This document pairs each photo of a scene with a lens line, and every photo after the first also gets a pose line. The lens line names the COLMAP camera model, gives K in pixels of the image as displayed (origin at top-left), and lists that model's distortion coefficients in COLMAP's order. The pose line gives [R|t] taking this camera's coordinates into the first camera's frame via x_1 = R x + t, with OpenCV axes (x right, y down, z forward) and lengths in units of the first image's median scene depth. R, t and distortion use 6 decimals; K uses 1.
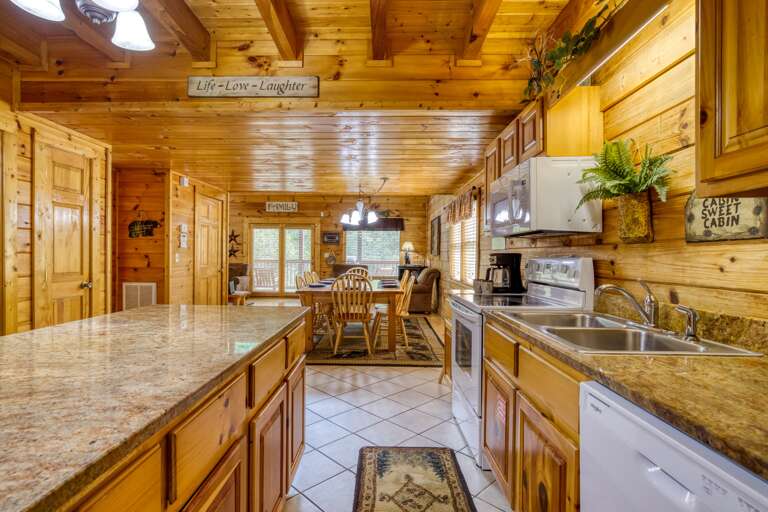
lens RADIAL K [[374.0, 0, 369.5], [0, 374.0, 257.7], [0, 0, 1]] dist [-0.001285, 0.000019]
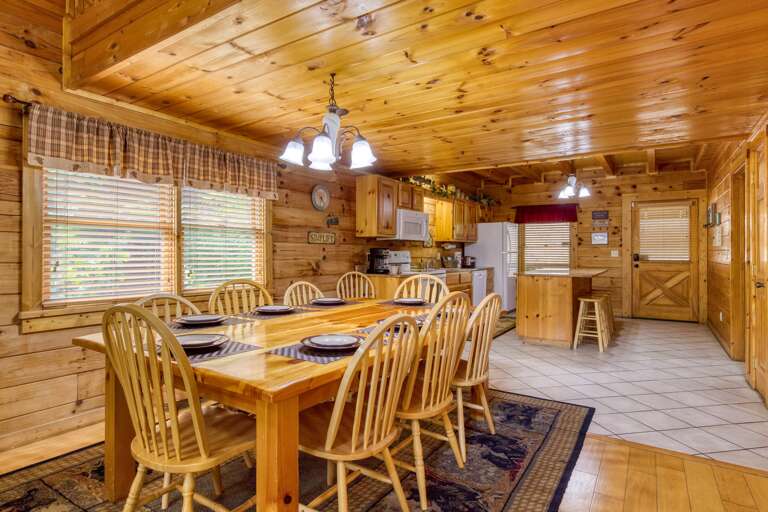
lens RADIAL K [[388.3, 0, 384.0], [0, 388.3, 256.0], [0, 0, 1]] dist [0.000456, 0.000094]
pose [[-0.827467, -0.009308, 0.561437, -0.851533], [-0.003239, 0.999925, 0.011804, 0.003710], [-0.561505, 0.007949, -0.827435, 3.394021]]
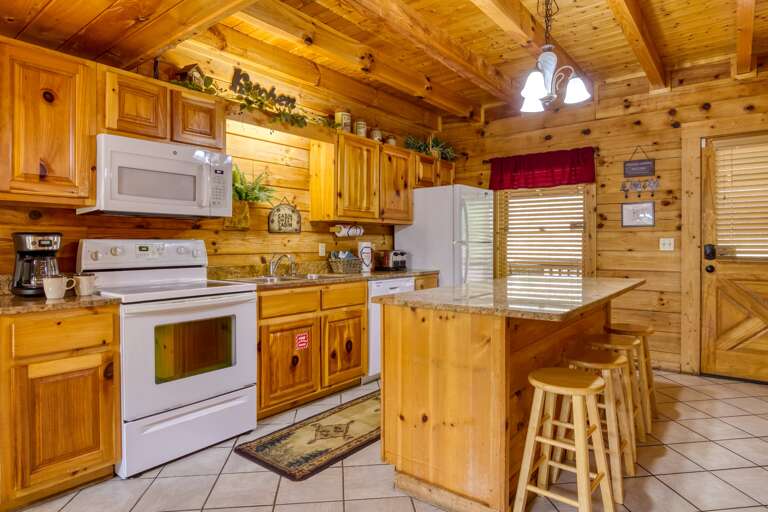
lens RADIAL K [[464.5, 0, 384.0], [0, 464.5, 256.0], [0, 0, 1]] dist [-0.030273, 0.003381]
pose [[-0.800260, -0.017707, 0.599392, -0.829819], [-0.000237, 0.999573, 0.029213, 0.009084], [-0.599653, 0.023235, -0.799922, 1.869008]]
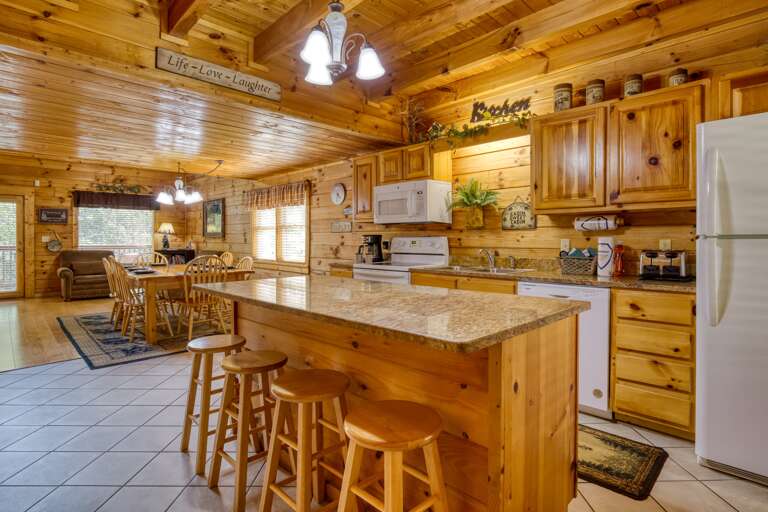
lens RADIAL K [[388.3, 0, 384.0], [0, 388.3, 256.0], [0, 0, 1]] dist [0.000456, 0.000094]
pose [[0.696517, -0.039902, 0.716430, -1.012359], [0.011455, 0.998944, 0.044500, 0.005036], [-0.717449, -0.022789, 0.696238, -0.123868]]
